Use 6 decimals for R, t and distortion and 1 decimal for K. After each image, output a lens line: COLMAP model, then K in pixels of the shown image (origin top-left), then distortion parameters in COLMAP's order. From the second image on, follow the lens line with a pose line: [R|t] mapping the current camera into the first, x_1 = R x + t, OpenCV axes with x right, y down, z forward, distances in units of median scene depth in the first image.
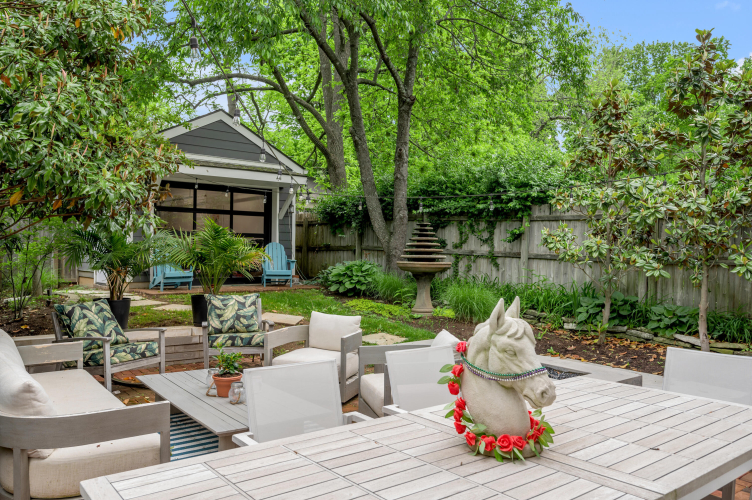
lens RADIAL K [[593.4, 0, 376.0], [0, 593.4, 250.0], [0, 0, 1]] dist [-0.014394, -0.002512]
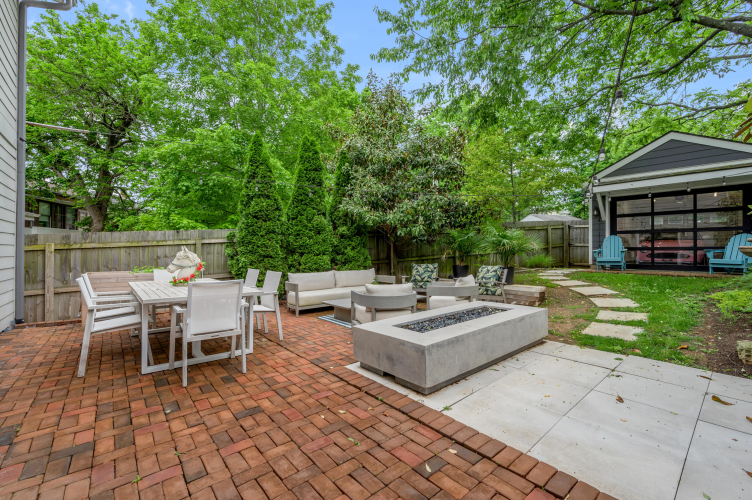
lens RADIAL K [[315.4, 0, 376.0], [0, 315.4, 250.0], [0, 0, 1]] dist [-0.002160, -0.000188]
pose [[0.050036, -0.014669, -0.998640, 0.456600], [0.004083, 0.999887, -0.014482, 0.027963], [0.998739, -0.003353, 0.050090, 0.418245]]
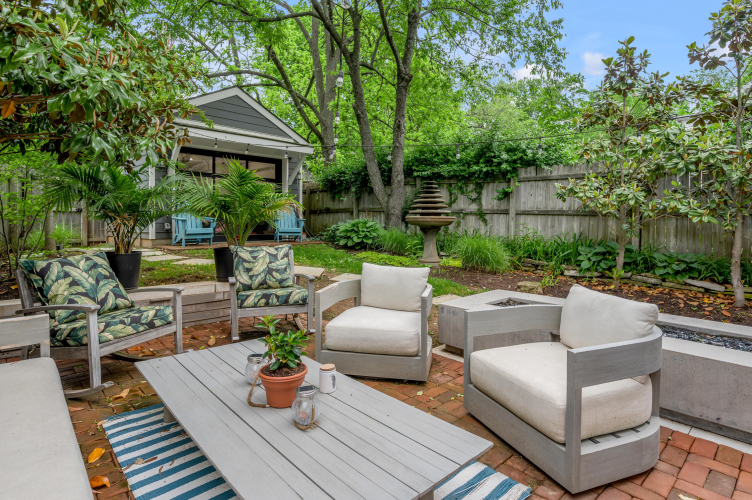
lens RADIAL K [[403.4, 0, 379.8], [0, 403.4, 227.3], [0, 0, 1]] dist [-0.000050, -0.000607]
pose [[0.995134, -0.007329, 0.098262, -0.084501], [0.005684, 0.999839, 0.017017, 0.025586], [-0.098371, -0.016376, 0.995015, 0.254709]]
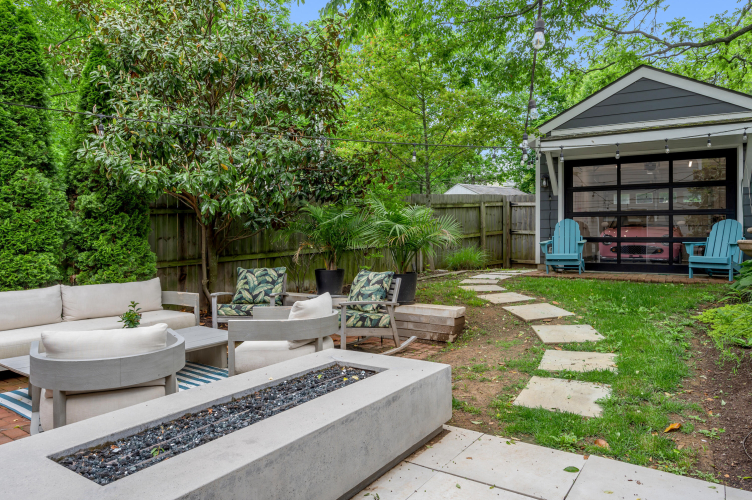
lens RADIAL K [[498.9, 0, 372.1], [0, 498.9, 236.5], [0, 0, 1]] dist [-0.009939, -0.001878]
pose [[0.312484, -0.014504, -0.949812, 0.355949], [0.003632, 0.999894, -0.014074, 0.020260], [0.949916, 0.000948, 0.312504, 0.506351]]
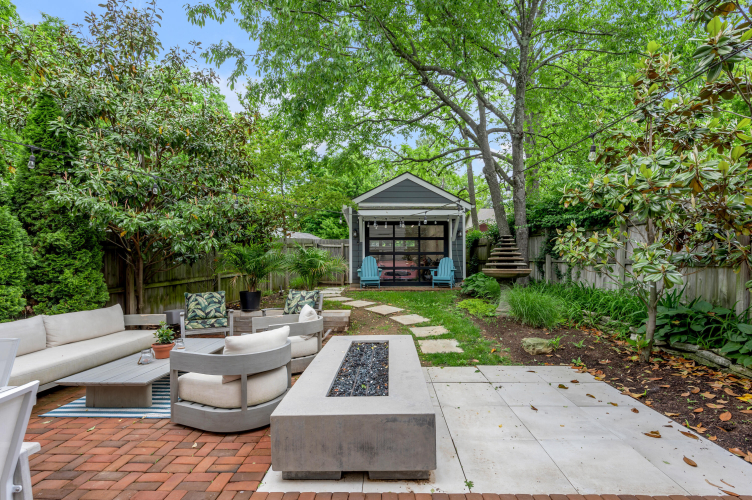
lens RADIAL K [[357.4, 0, 378.6], [0, 357.4, 263.9], [0, 0, 1]] dist [-0.003880, -0.000506]
pose [[0.776782, -0.020054, -0.629450, 0.319162], [0.015275, 0.999799, -0.013003, 0.015229], [0.629584, 0.000486, 0.776932, 0.288323]]
